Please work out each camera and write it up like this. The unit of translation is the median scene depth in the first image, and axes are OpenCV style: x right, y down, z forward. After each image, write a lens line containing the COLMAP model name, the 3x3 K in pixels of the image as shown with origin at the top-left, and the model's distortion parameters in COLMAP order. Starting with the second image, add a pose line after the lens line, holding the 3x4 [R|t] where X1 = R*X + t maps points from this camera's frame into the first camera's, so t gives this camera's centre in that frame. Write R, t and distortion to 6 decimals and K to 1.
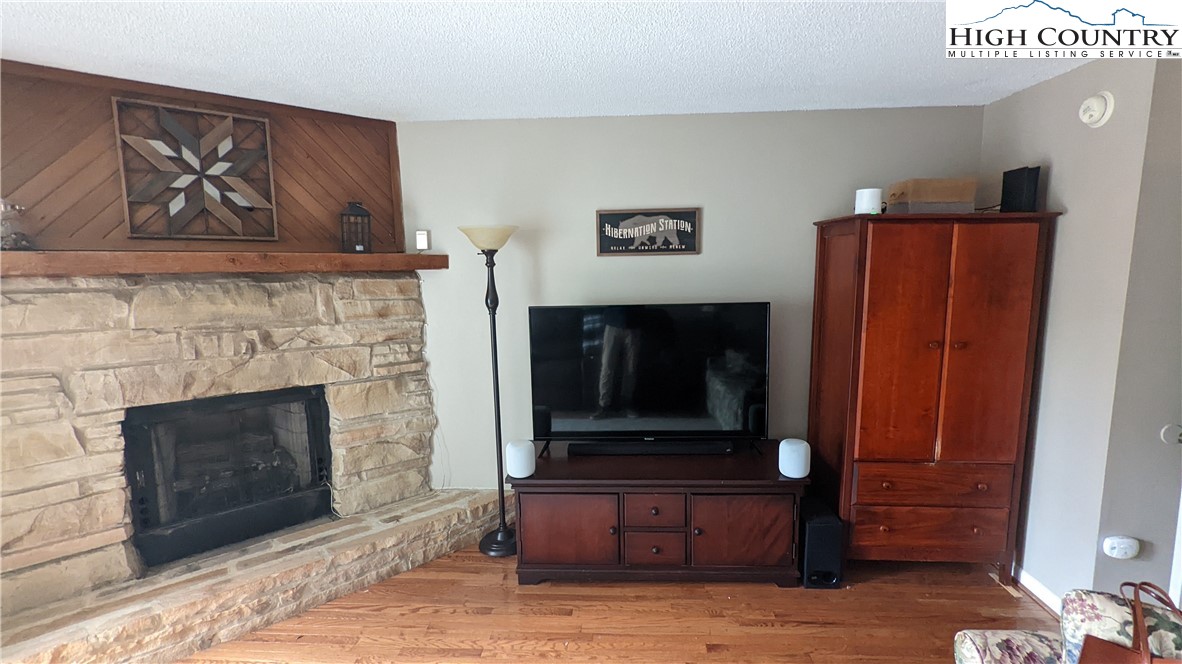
lens RADIAL K [[564.5, 0, 594.8], [0, 564.5, 336.9], [0, 0, 1]] dist [0.000878, 0.002841]
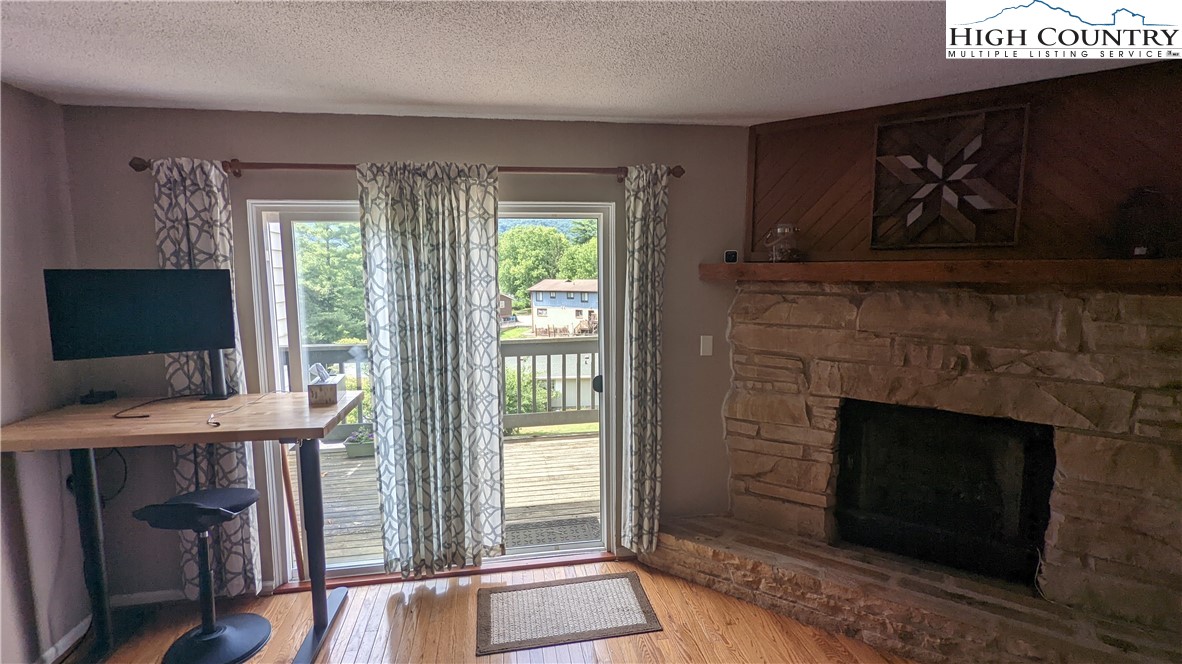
lens RADIAL K [[564.5, 0, 594.5], [0, 564.5, 337.5], [0, 0, 1]] dist [0.000878, 0.002841]
pose [[0.228454, 0.119100, -0.966242, 0.142087], [-0.125783, 0.987781, 0.092015, -0.034530], [0.965395, 0.100516, 0.240643, 0.209025]]
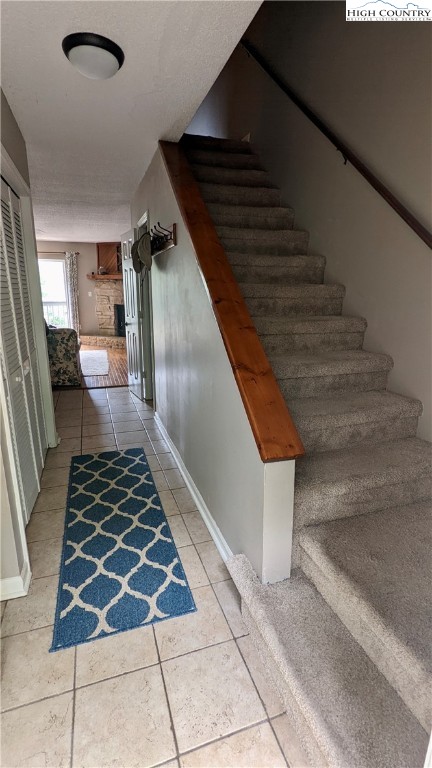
lens RADIAL K [[366.8, 0, 218.7], [0, 366.8, 383.9], [0, 0, 1]] dist [0.000878, 0.002841]
pose [[0.372870, 0.243185, -0.895449, 2.751673], [-0.141060, 0.968684, 0.204336, 0.005351], [0.917099, 0.050122, 0.395497, 0.516108]]
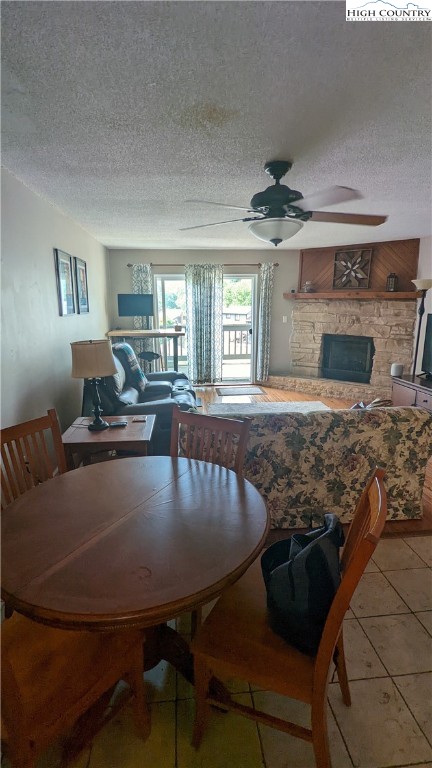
lens RADIAL K [[366.8, 0, 212.6], [0, 366.8, 382.7], [0, 0, 1]] dist [0.000878, 0.002841]
pose [[0.150319, 0.220210, -0.963801, 1.473624], [-0.132095, 0.970610, 0.201163, 0.044585], [0.979773, 0.097075, 0.174990, -0.151399]]
